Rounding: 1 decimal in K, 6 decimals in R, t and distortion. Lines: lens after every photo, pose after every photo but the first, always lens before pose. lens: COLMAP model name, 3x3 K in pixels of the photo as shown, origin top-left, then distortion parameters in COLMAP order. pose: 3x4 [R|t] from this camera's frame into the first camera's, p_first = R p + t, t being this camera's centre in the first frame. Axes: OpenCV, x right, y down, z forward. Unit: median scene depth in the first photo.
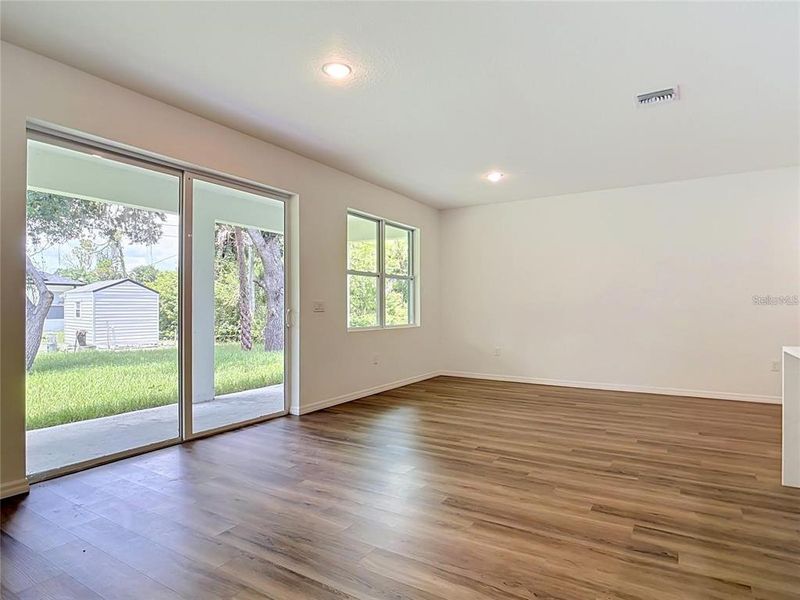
lens RADIAL K [[457.1, 0, 401.8], [0, 457.1, 304.3], [0, 0, 1]] dist [-0.025835, 0.001515]
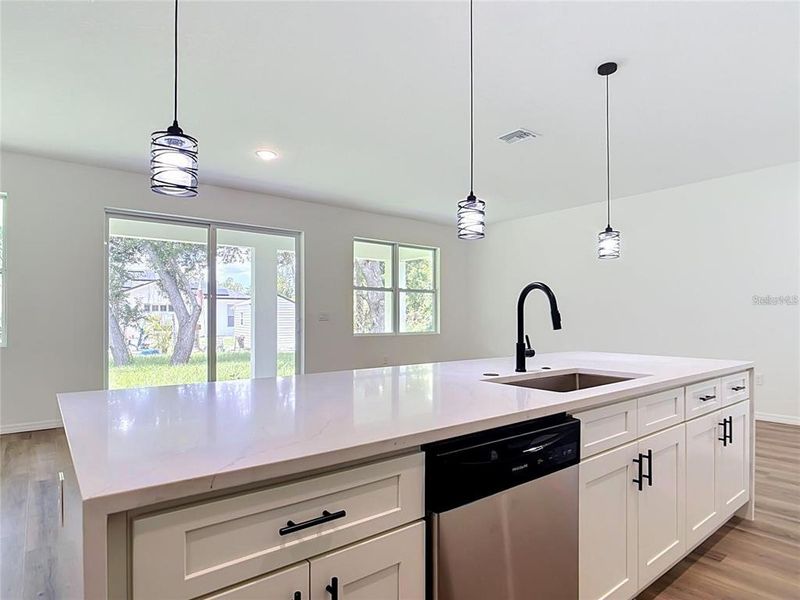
lens RADIAL K [[457.1, 0, 398.3], [0, 457.1, 304.1], [0, 0, 1]] dist [-0.025835, 0.001515]
pose [[0.938040, -0.008358, -0.346427, 0.374094], [0.000300, 0.999728, -0.023308, 0.001328], [0.346528, 0.021760, 0.937787, -0.110223]]
